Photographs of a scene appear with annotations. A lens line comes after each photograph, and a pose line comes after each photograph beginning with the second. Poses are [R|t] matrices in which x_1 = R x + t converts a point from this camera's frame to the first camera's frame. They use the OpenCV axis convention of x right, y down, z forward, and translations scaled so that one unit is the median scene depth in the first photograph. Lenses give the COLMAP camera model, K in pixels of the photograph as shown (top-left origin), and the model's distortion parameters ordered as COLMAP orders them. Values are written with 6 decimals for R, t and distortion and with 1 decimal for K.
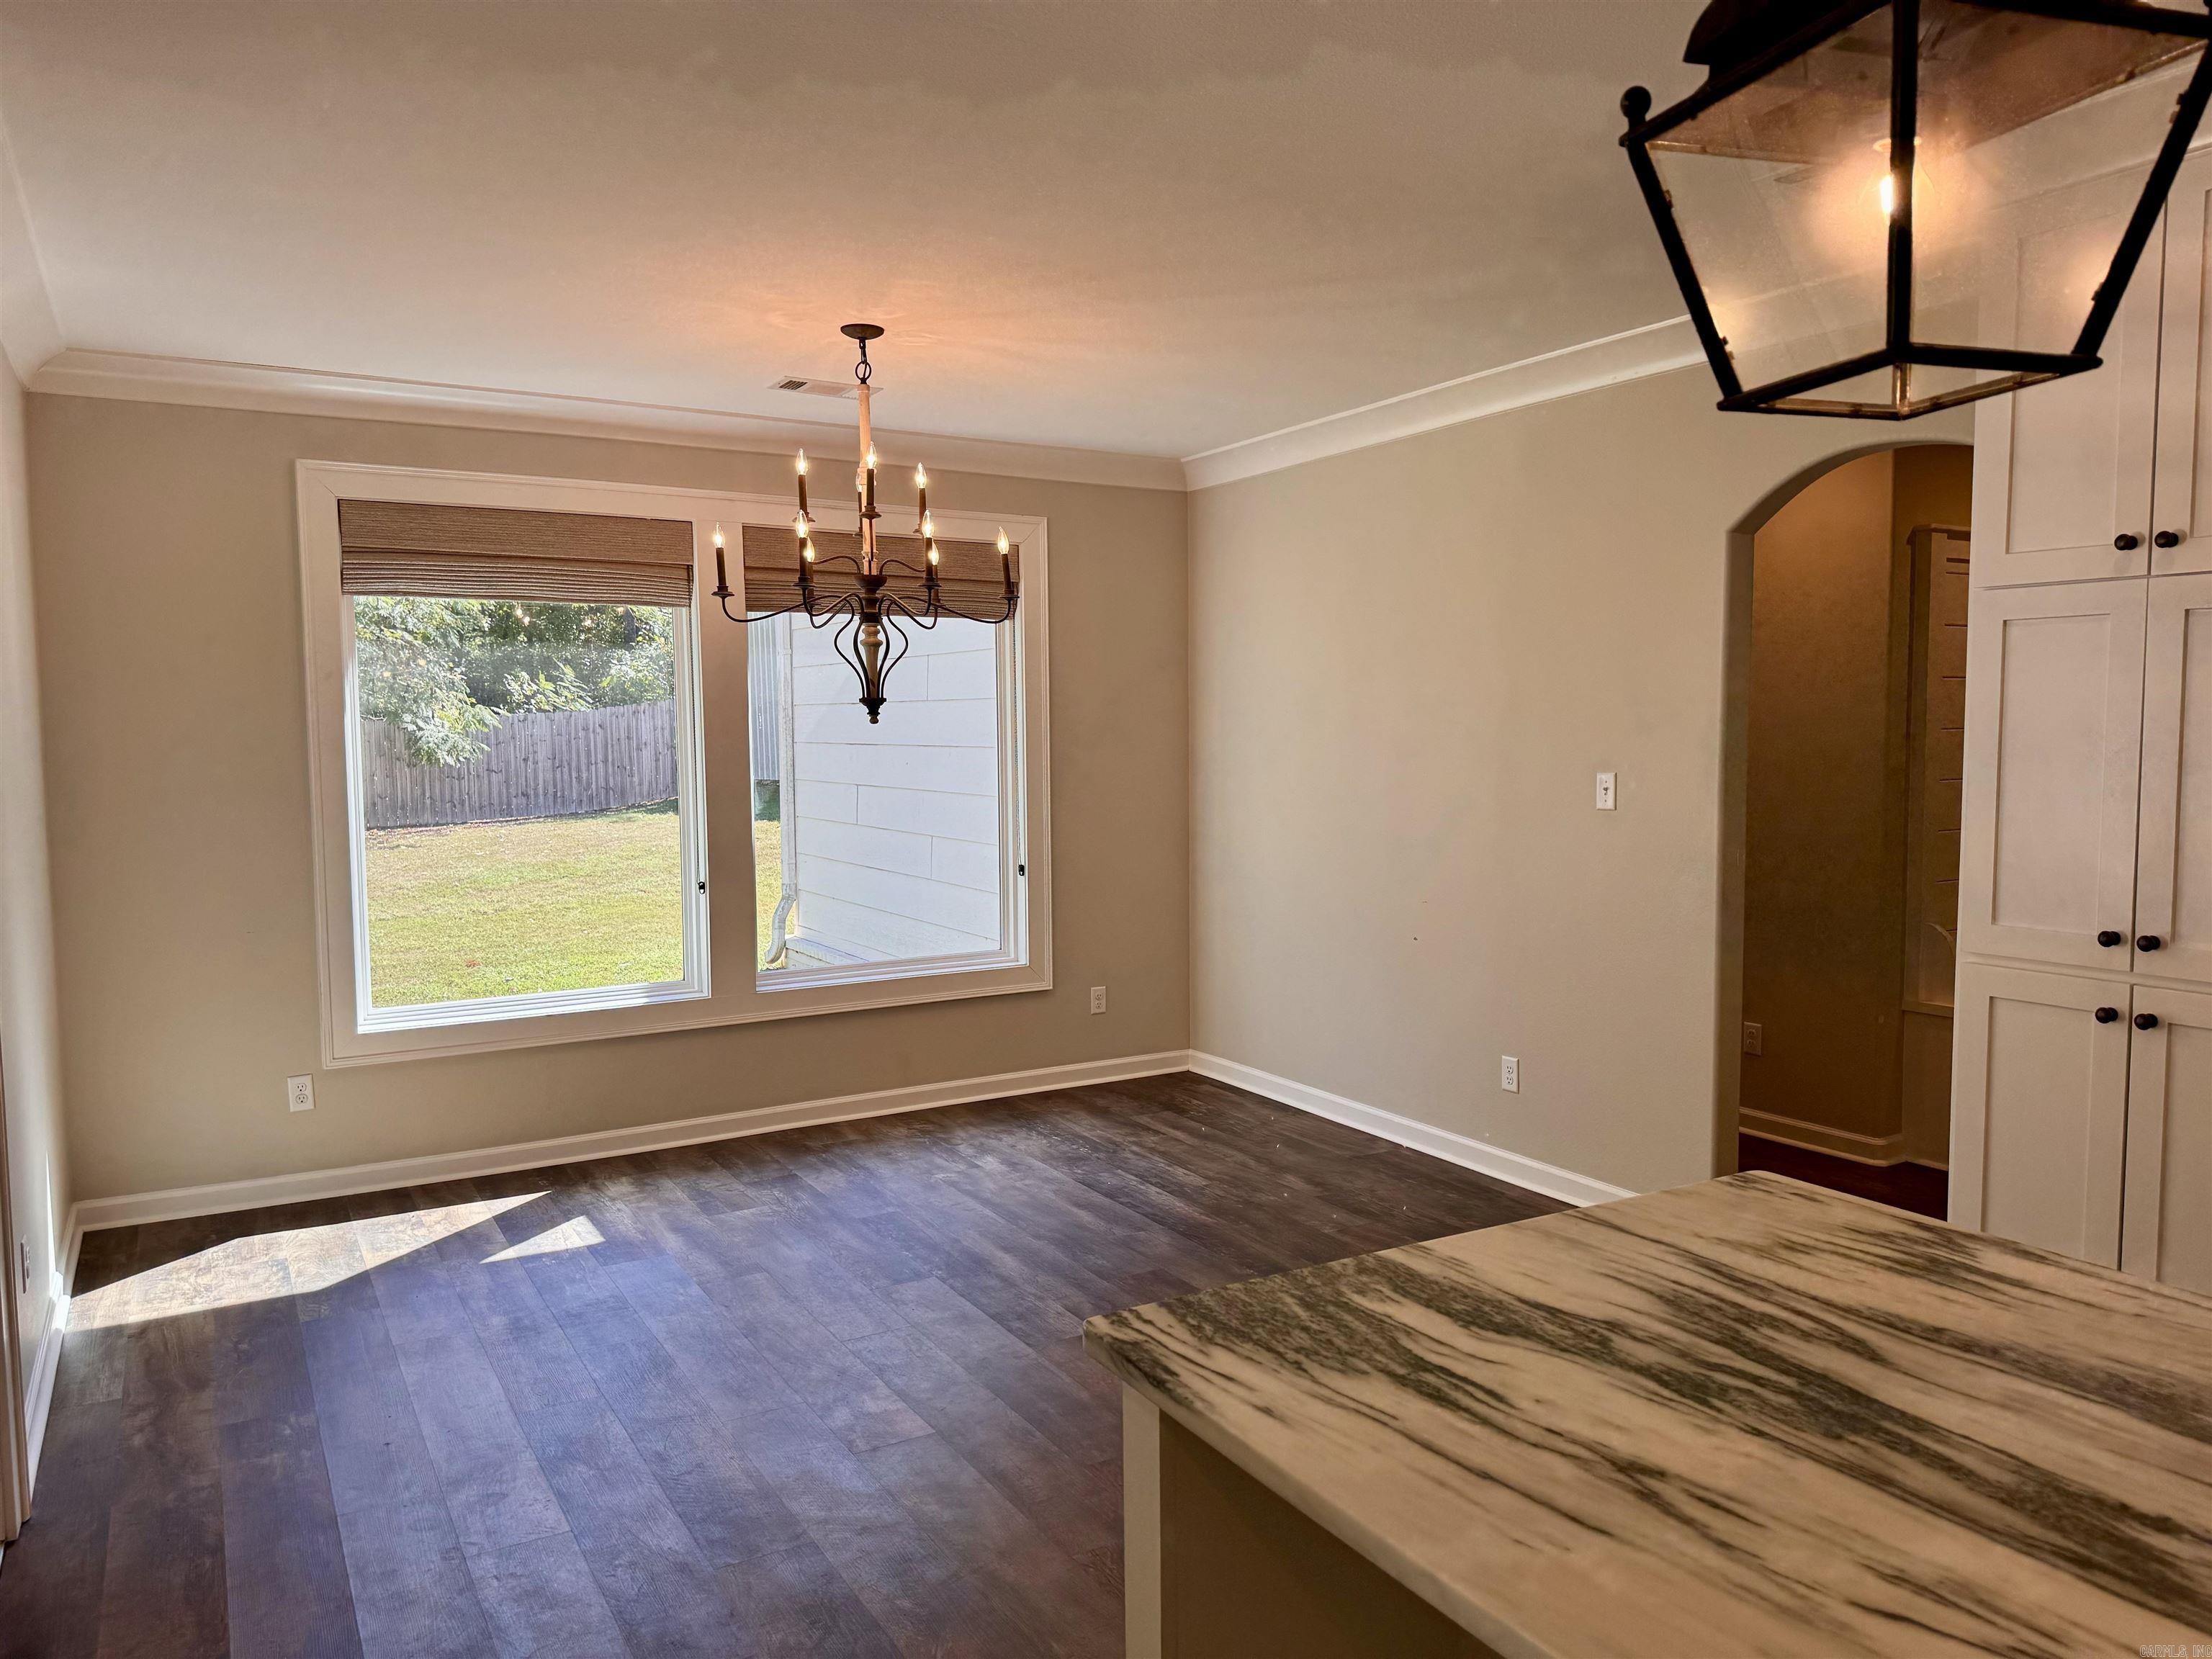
lens RADIAL K [[1546.5, 0, 1122.2], [0, 1546.5, 818.8], [0, 0, 1]] dist [0.008226, -0.025182]
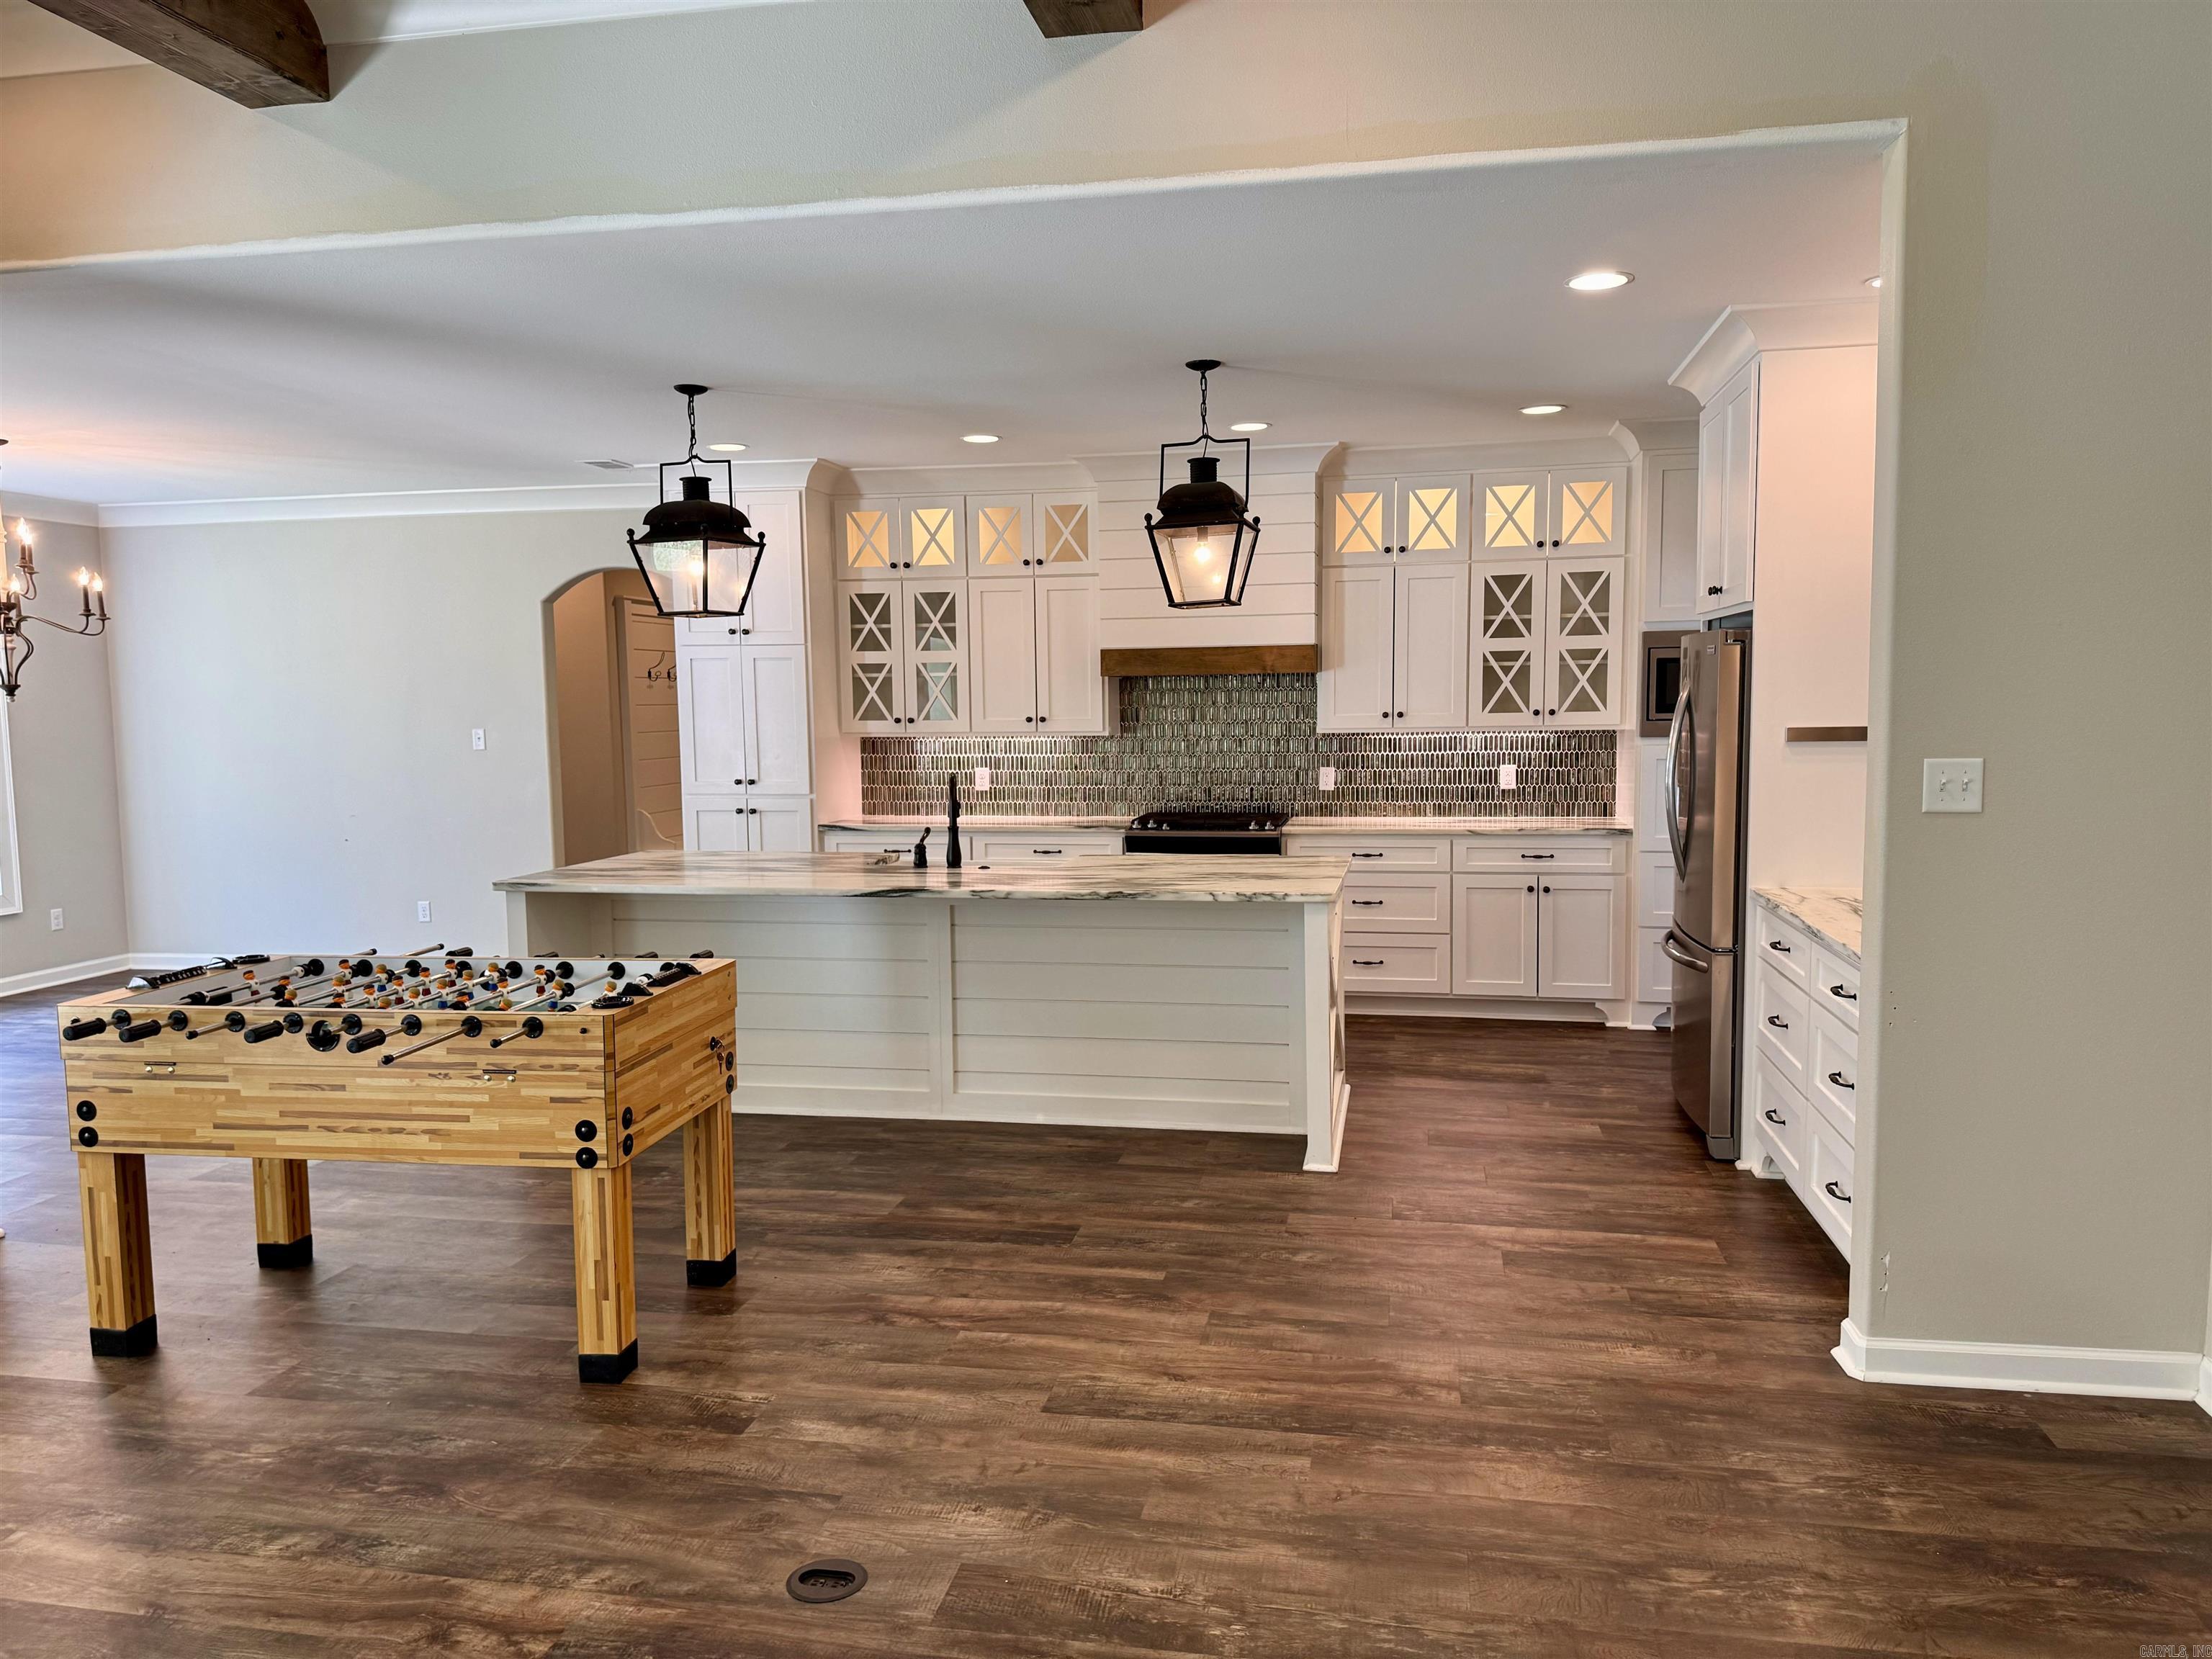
lens RADIAL K [[1546.5, 0, 1114.9], [0, 1546.5, 828.6], [0, 0, 1]] dist [0.008226, -0.025182]
pose [[0.669717, -0.064406, 0.739818, -0.869572], [0.055428, 0.997788, 0.036688, 0.100472], [-0.740545, 0.016436, 0.671806, -1.217831]]
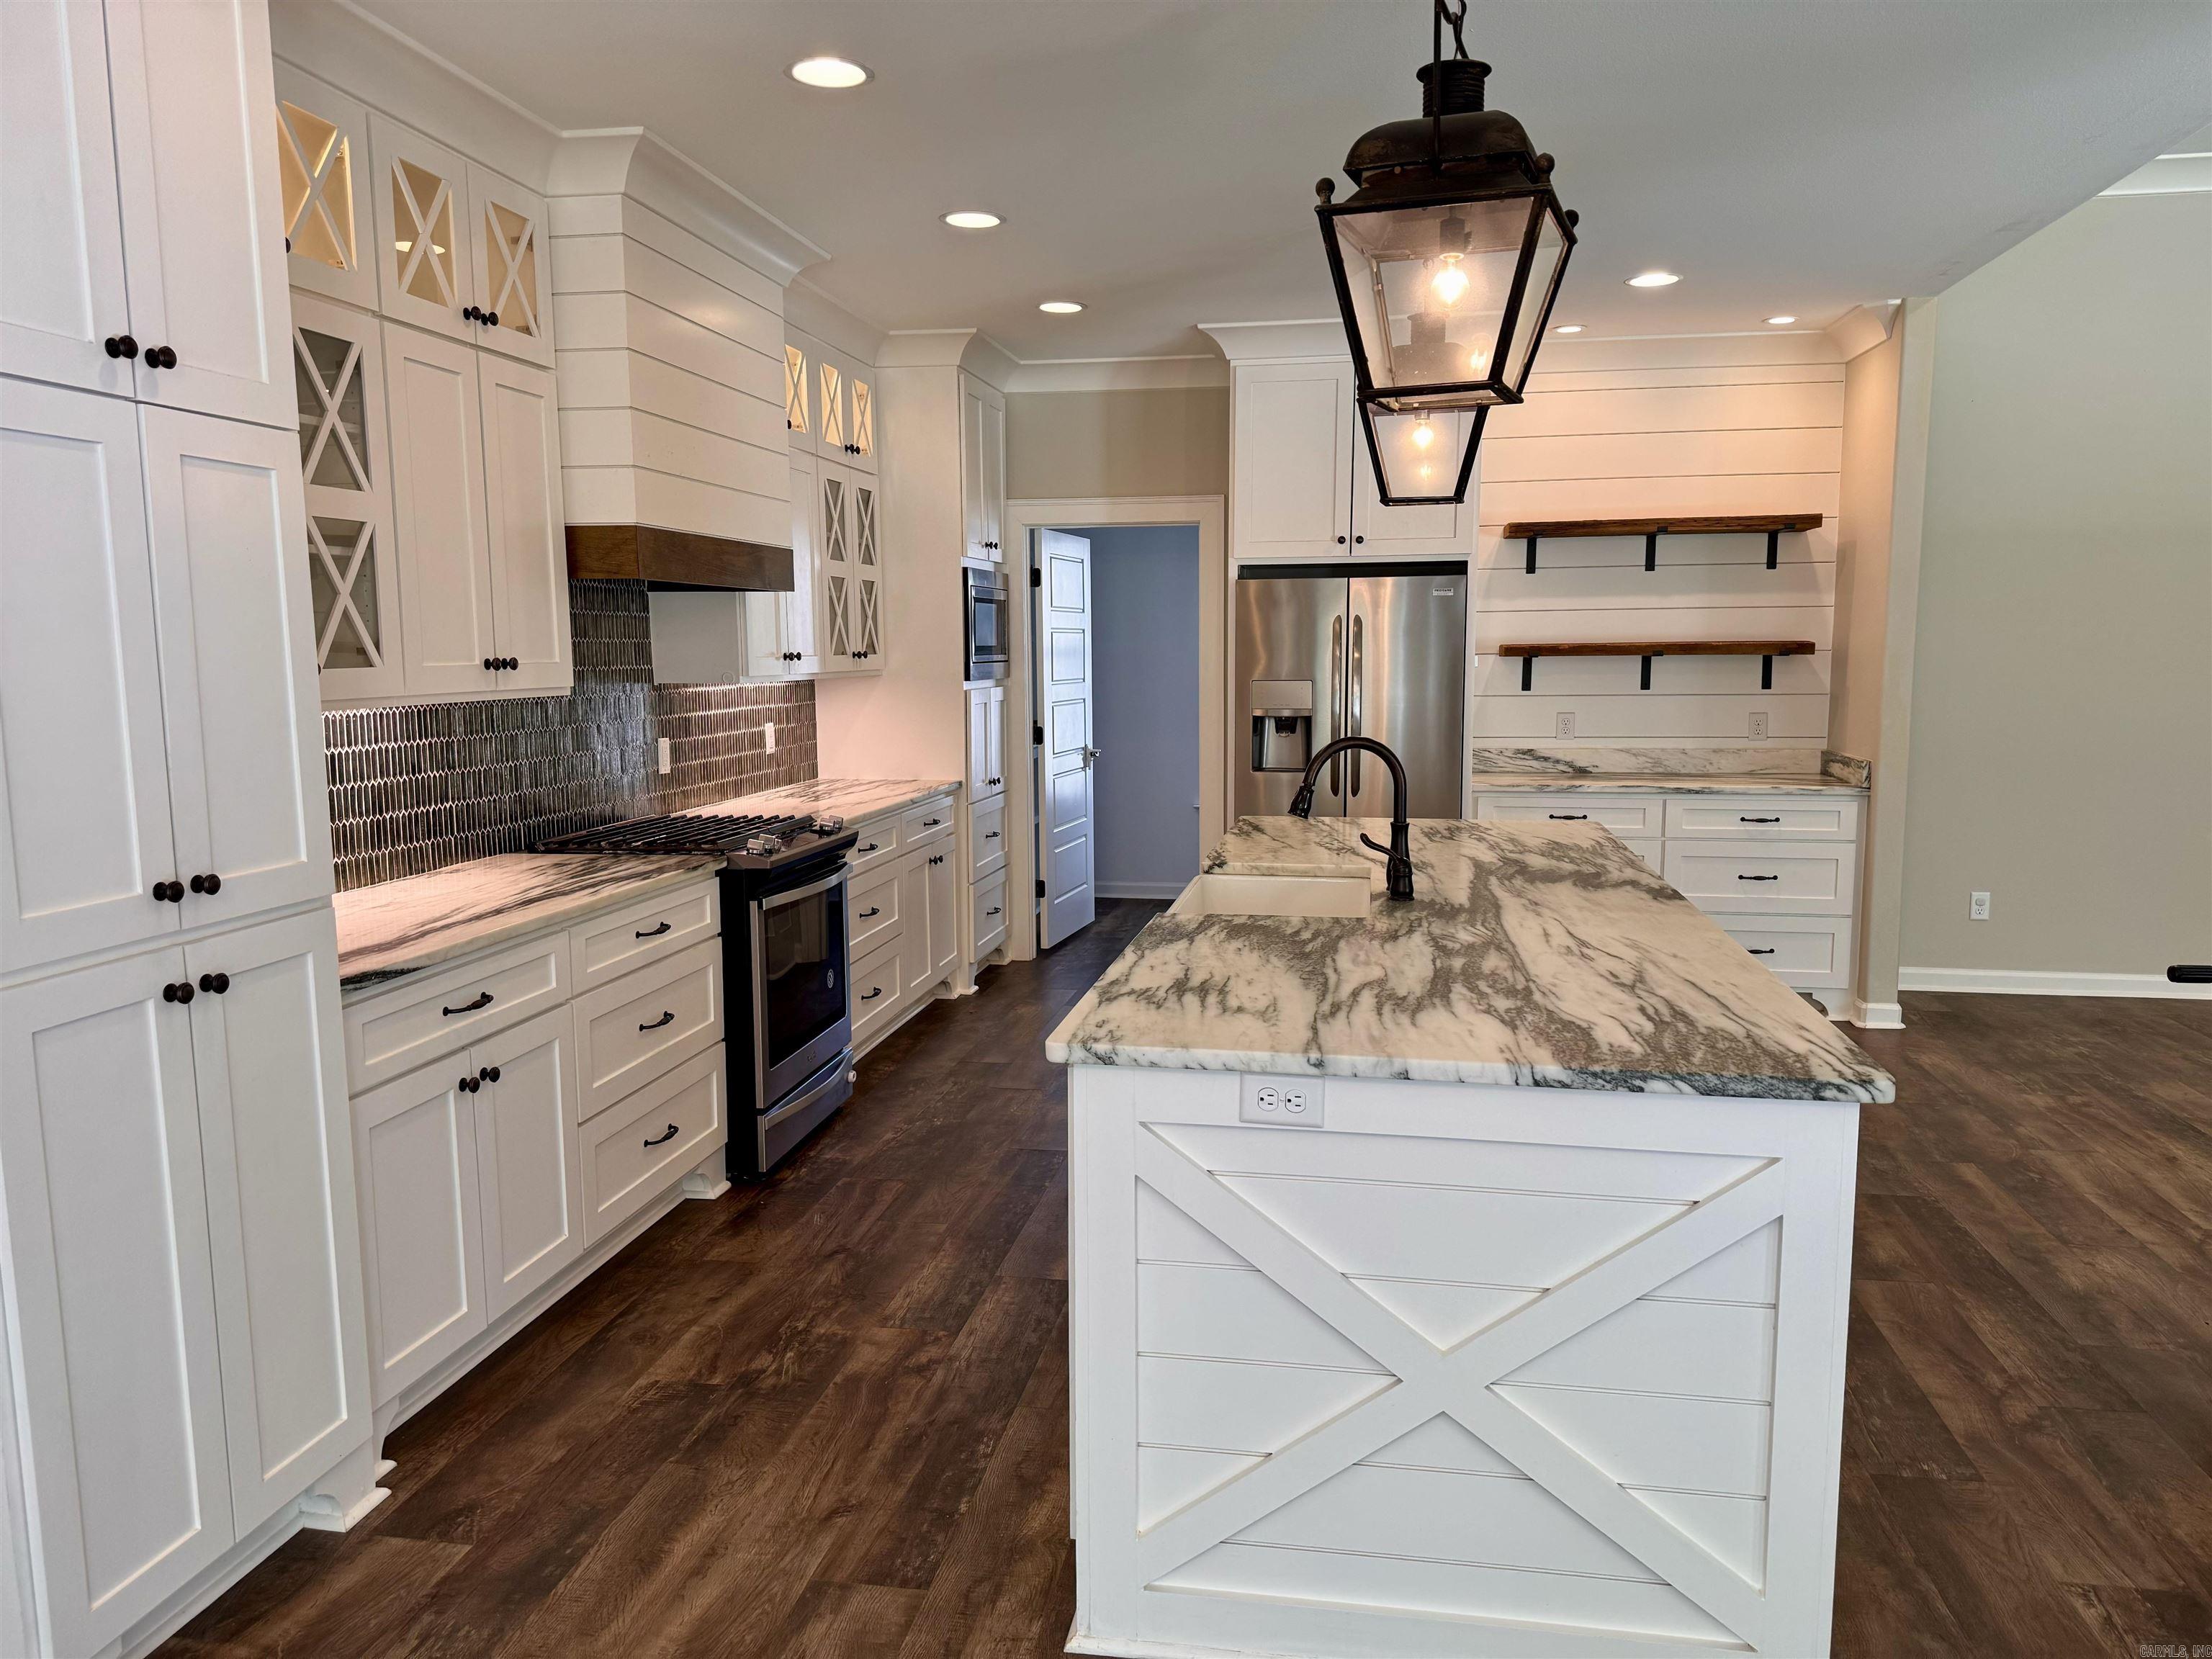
lens RADIAL K [[1546.5, 0, 1108.3], [0, 1546.5, 829.6], [0, 0, 1]] dist [0.008226, -0.025182]
pose [[-0.749214, -0.068791, 0.658746, -0.186773], [0.056158, 0.984412, 0.166669, -0.049557], [-0.659943, 0.161865, -0.733672, 1.232300]]
